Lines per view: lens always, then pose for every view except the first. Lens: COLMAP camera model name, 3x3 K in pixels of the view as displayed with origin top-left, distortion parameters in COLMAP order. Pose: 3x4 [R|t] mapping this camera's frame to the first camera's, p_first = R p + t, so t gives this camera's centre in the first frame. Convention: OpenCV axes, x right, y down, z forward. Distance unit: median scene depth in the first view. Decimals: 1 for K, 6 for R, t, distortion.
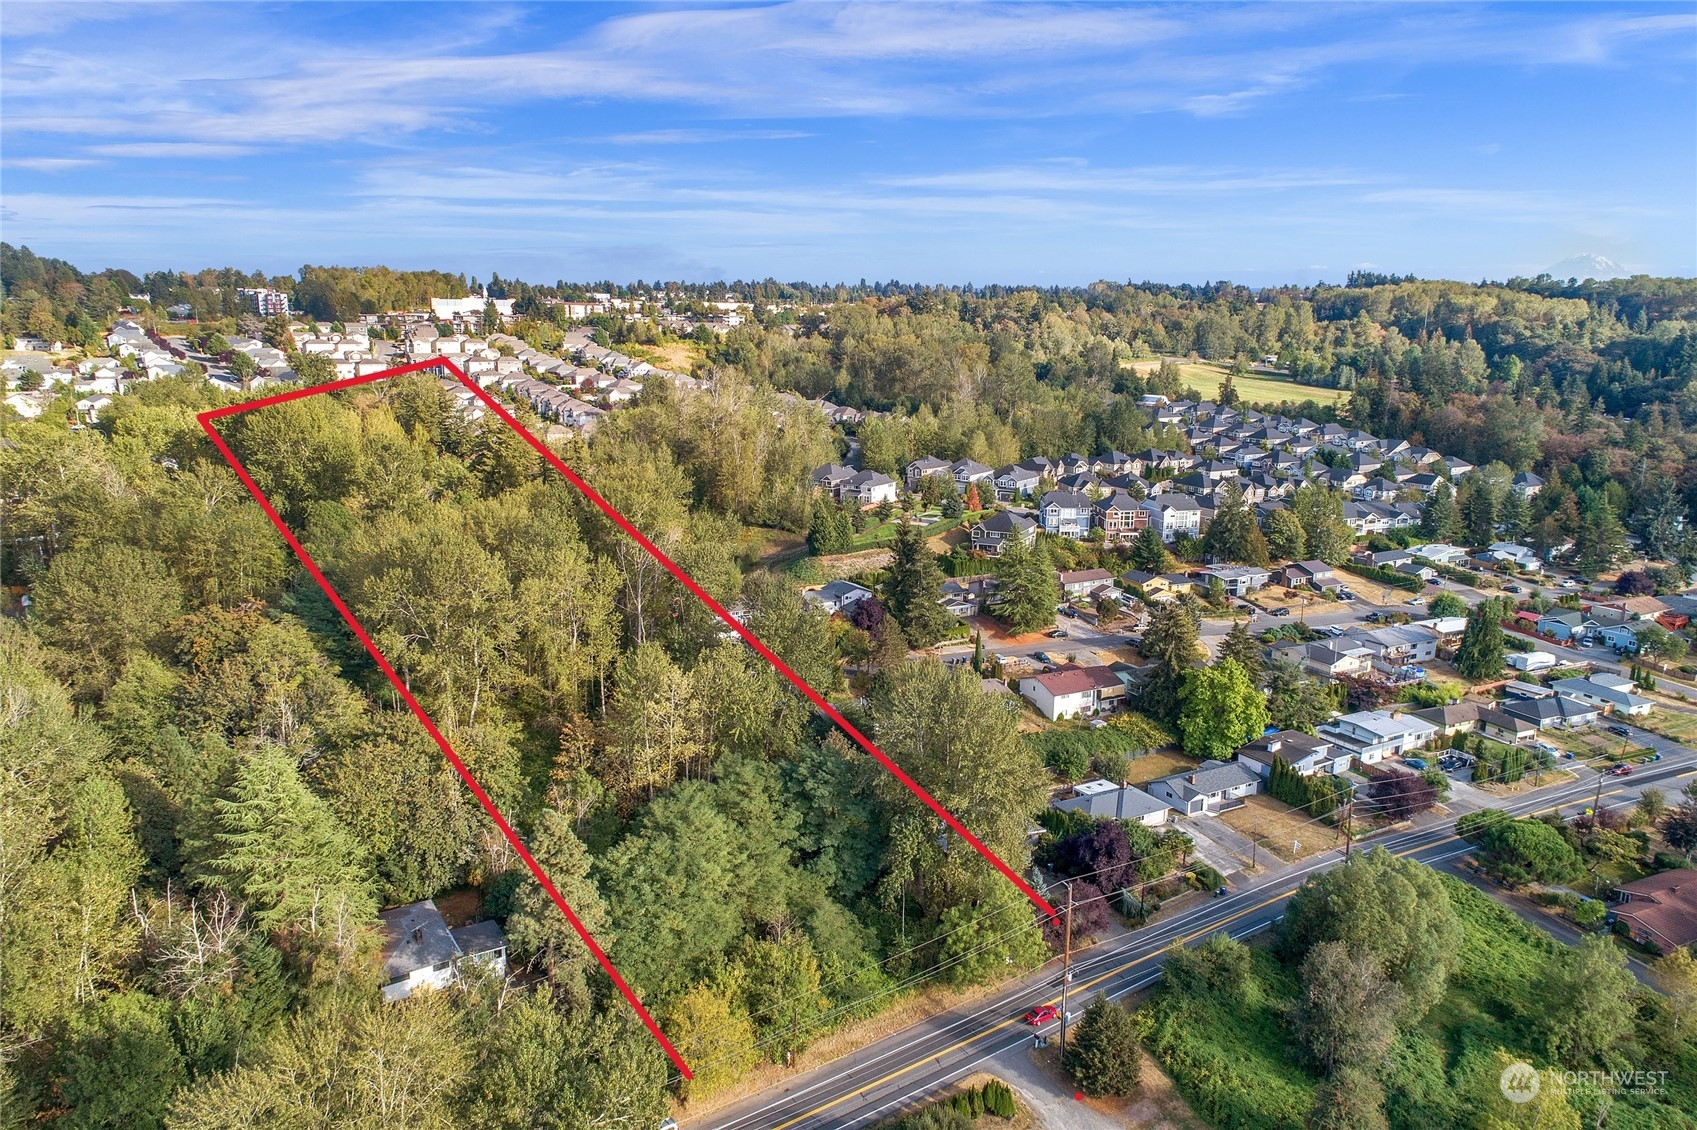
lens RADIAL K [[1151.7, 0, 847.3], [0, 1151.7, 563.0], [0, 0, 1]] dist [0.002115, 0.000713]
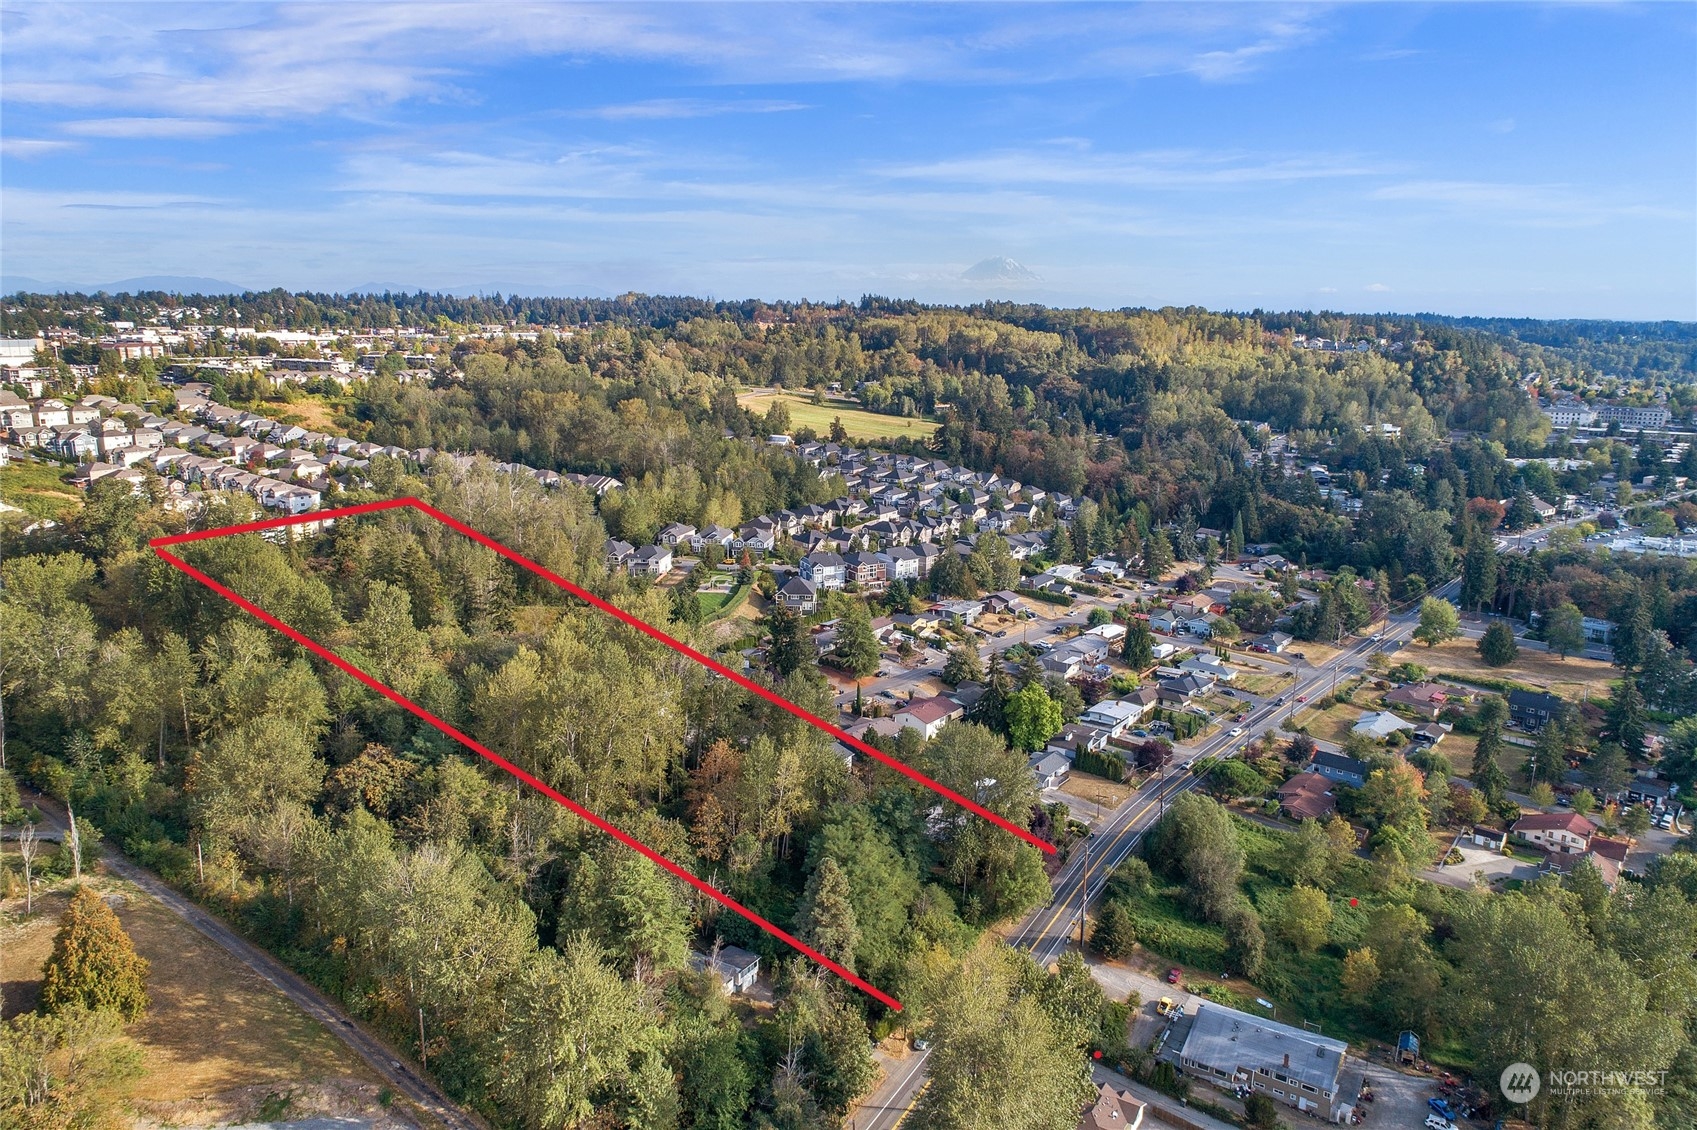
lens RADIAL K [[1151.7, 0, 850.2], [0, 1151.7, 566.1], [0, 0, 1]] dist [0.002115, 0.000713]
pose [[0.907425, -0.090411, 0.410373, -0.292223], [0.085862, 0.995869, 0.029545, -0.079564], [-0.411349, 0.008425, 0.911439, -0.158607]]
